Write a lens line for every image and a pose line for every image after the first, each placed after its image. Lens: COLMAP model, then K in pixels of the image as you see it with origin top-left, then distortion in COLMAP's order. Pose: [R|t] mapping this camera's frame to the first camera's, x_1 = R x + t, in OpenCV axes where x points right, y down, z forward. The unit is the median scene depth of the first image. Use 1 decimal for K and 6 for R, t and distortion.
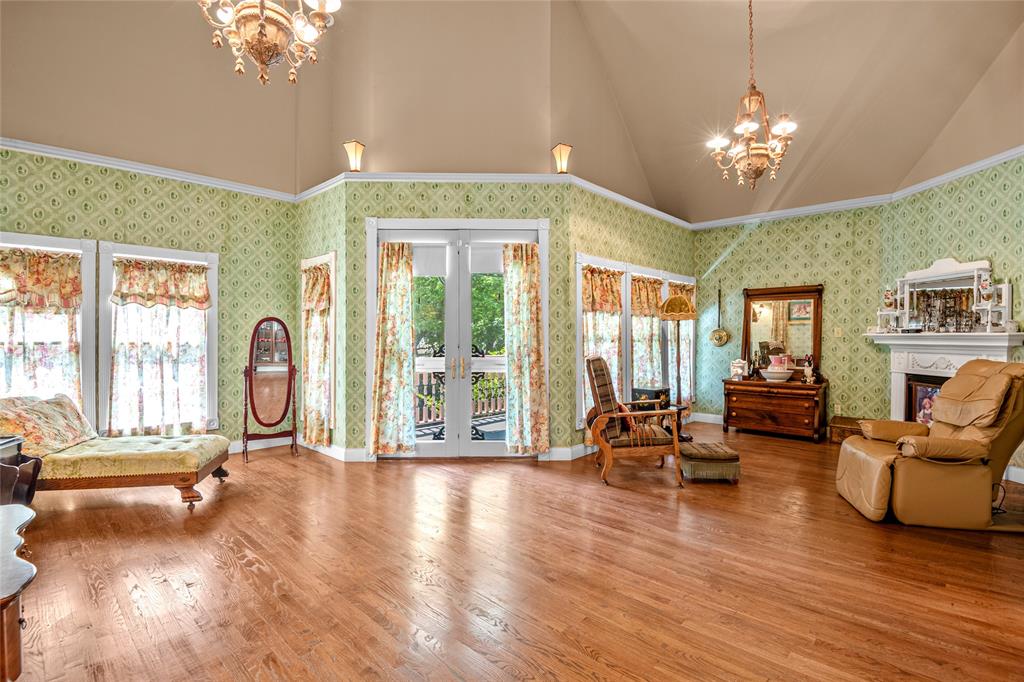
lens RADIAL K [[471.3, 0, 510.2], [0, 471.3, 340.0], [0, 0, 1]] dist [0.014333, -0.007398]
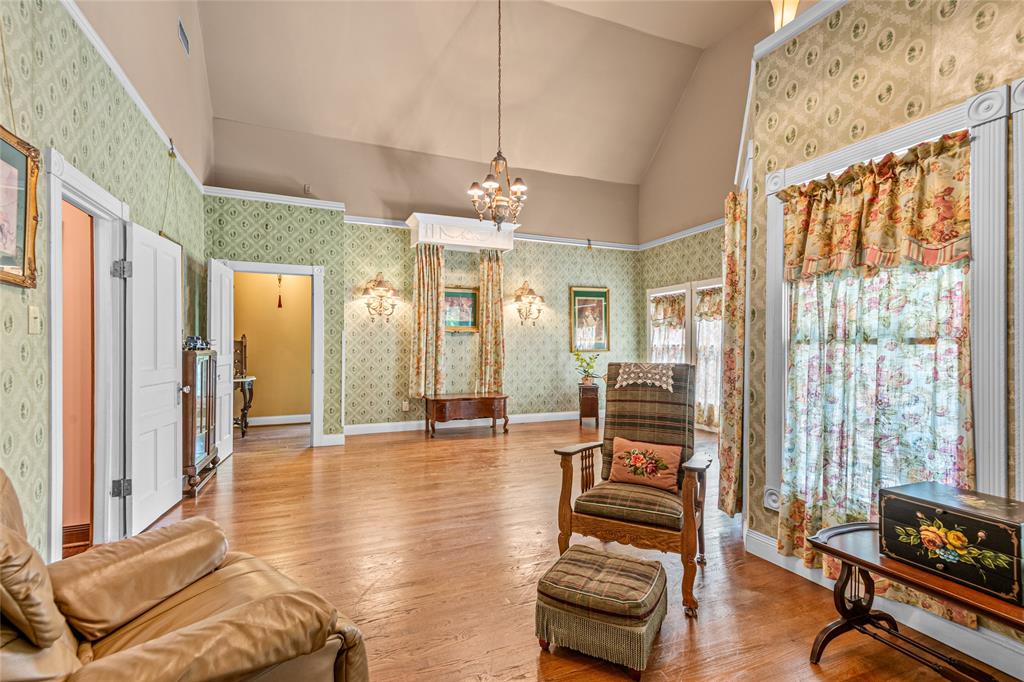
lens RADIAL K [[471.3, 0, 506.9], [0, 471.3, 345.7], [0, 0, 1]] dist [0.014333, -0.007398]
pose [[-0.391093, -0.001603, -0.920350, 0.765960], [-0.006006, 0.999982, 0.000811, 0.008515], [0.920332, 0.005844, -0.391095, 0.945131]]
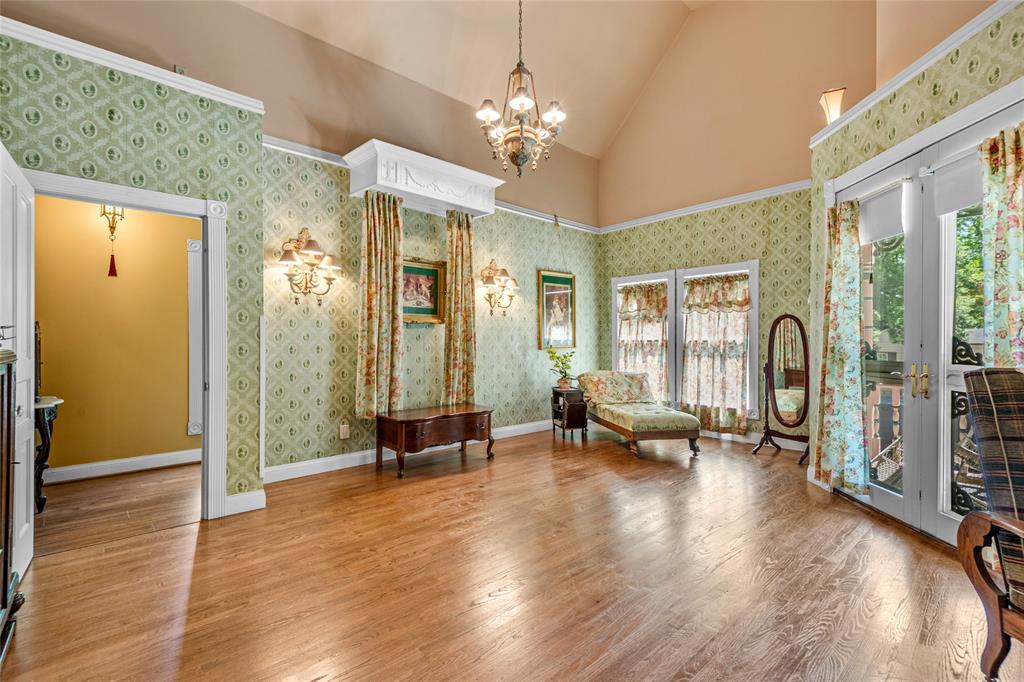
lens RADIAL K [[471.3, 0, 516.1], [0, 471.3, 343.5], [0, 0, 1]] dist [0.014333, -0.007398]
pose [[-0.049300, 0.000044, -0.998784, 0.527439], [-0.003337, 0.999994, 0.000209, 0.013798], [0.998778, 0.003343, -0.049300, 0.524274]]
